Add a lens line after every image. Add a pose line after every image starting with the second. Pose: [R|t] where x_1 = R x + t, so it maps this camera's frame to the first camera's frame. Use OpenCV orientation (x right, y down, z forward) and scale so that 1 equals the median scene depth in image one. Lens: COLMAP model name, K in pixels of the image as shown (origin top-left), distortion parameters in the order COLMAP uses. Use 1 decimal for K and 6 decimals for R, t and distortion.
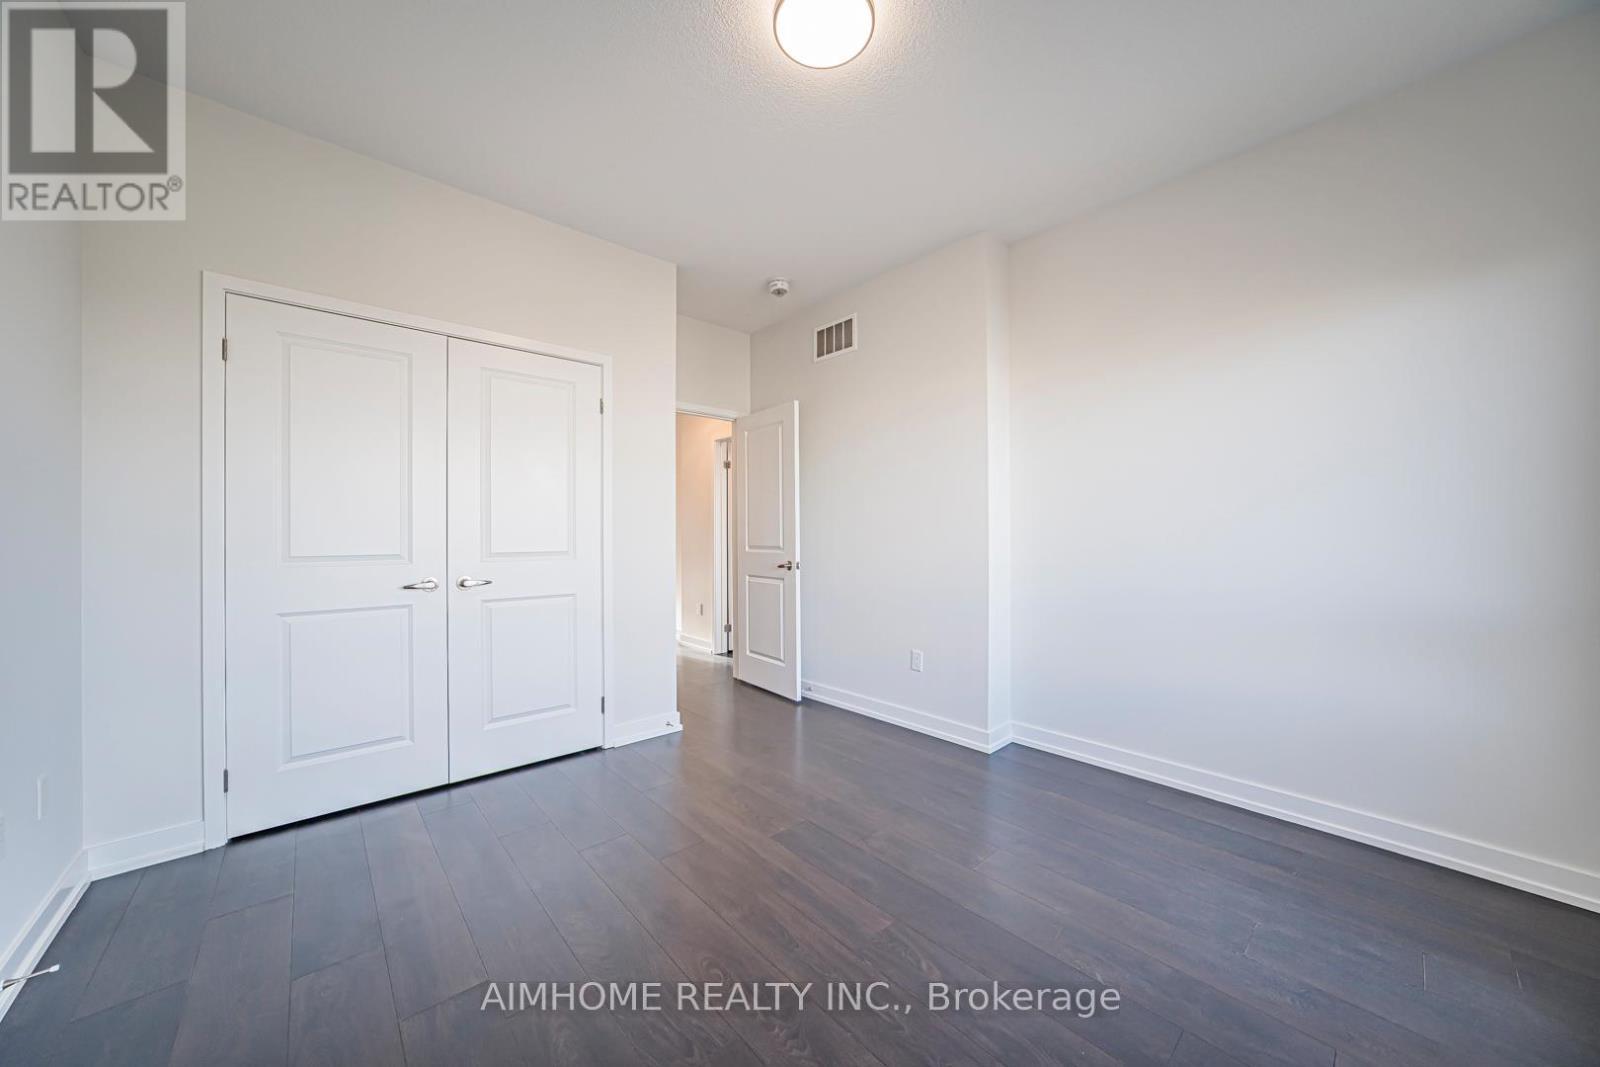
lens RADIAL K [[560.5, 0, 808.0], [0, 560.5, 537.9], [0, 0, 1]] dist [-0.016782, 0.002797]
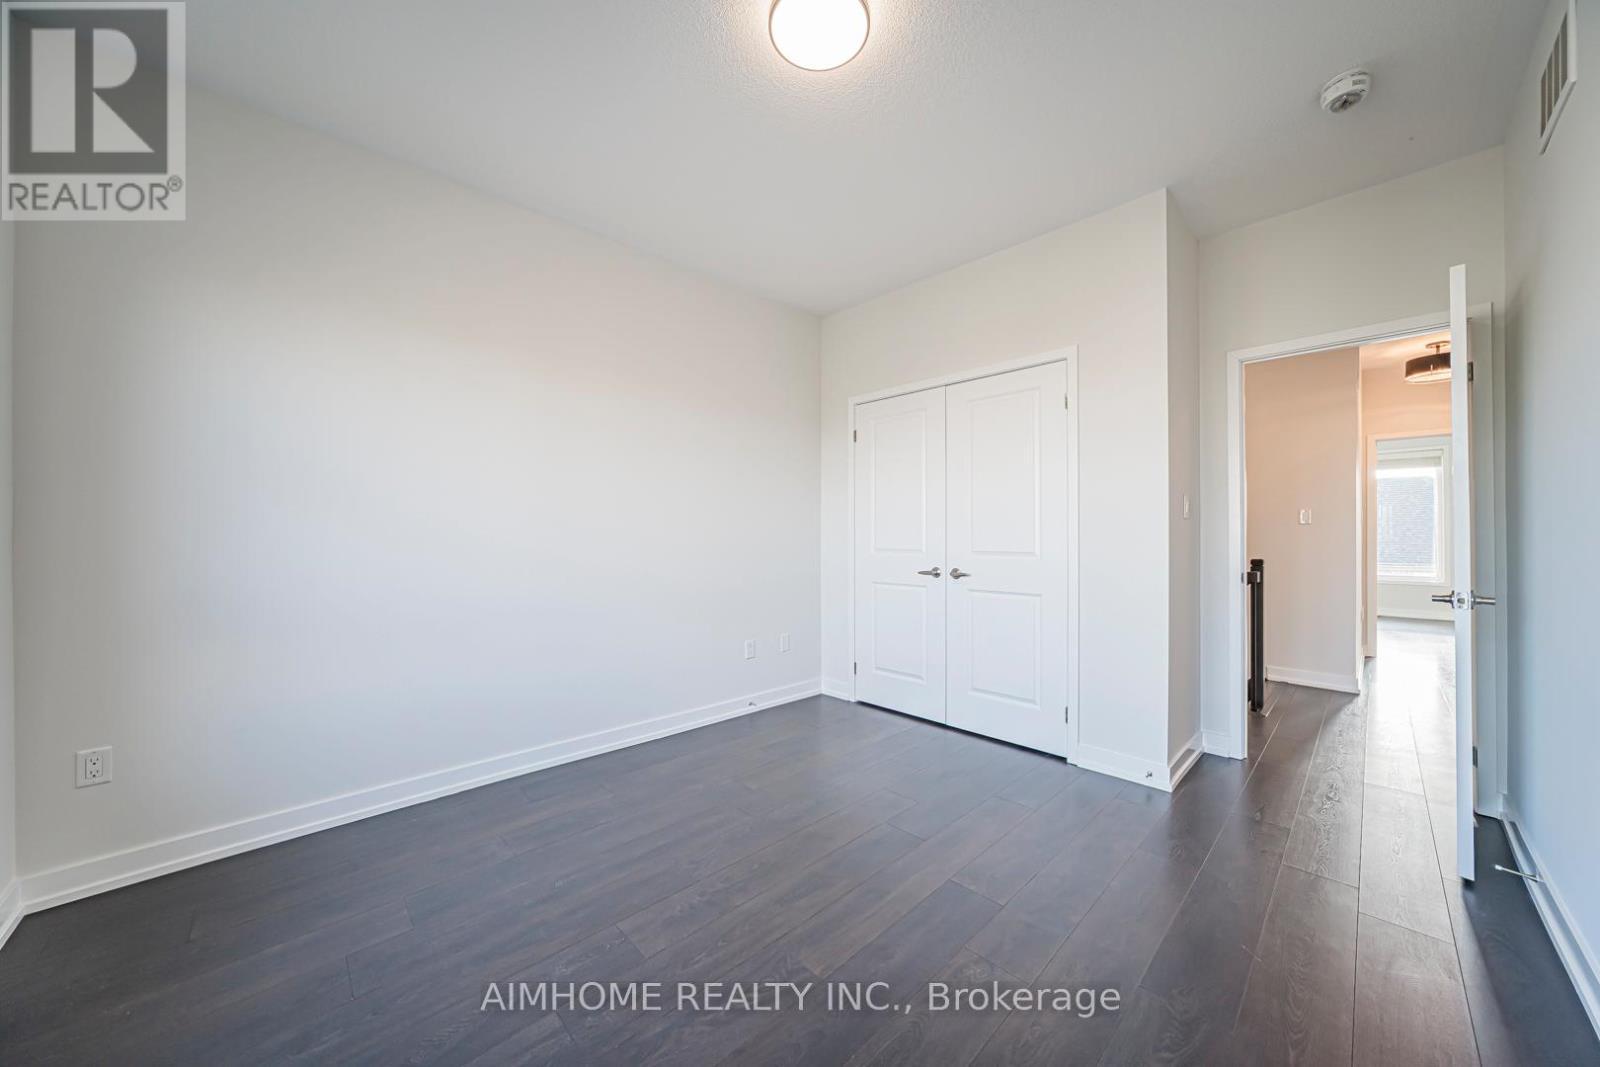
lens RADIAL K [[560.5, 0, 801.2], [0, 560.5, 539.1], [0, 0, 1]] dist [-0.016782, 0.002797]
pose [[0.033246, 0.008275, -0.999413, 0.711894], [-0.005831, 0.999950, 0.008086, -0.007509], [0.999430, 0.005559, 0.033293, 0.650413]]
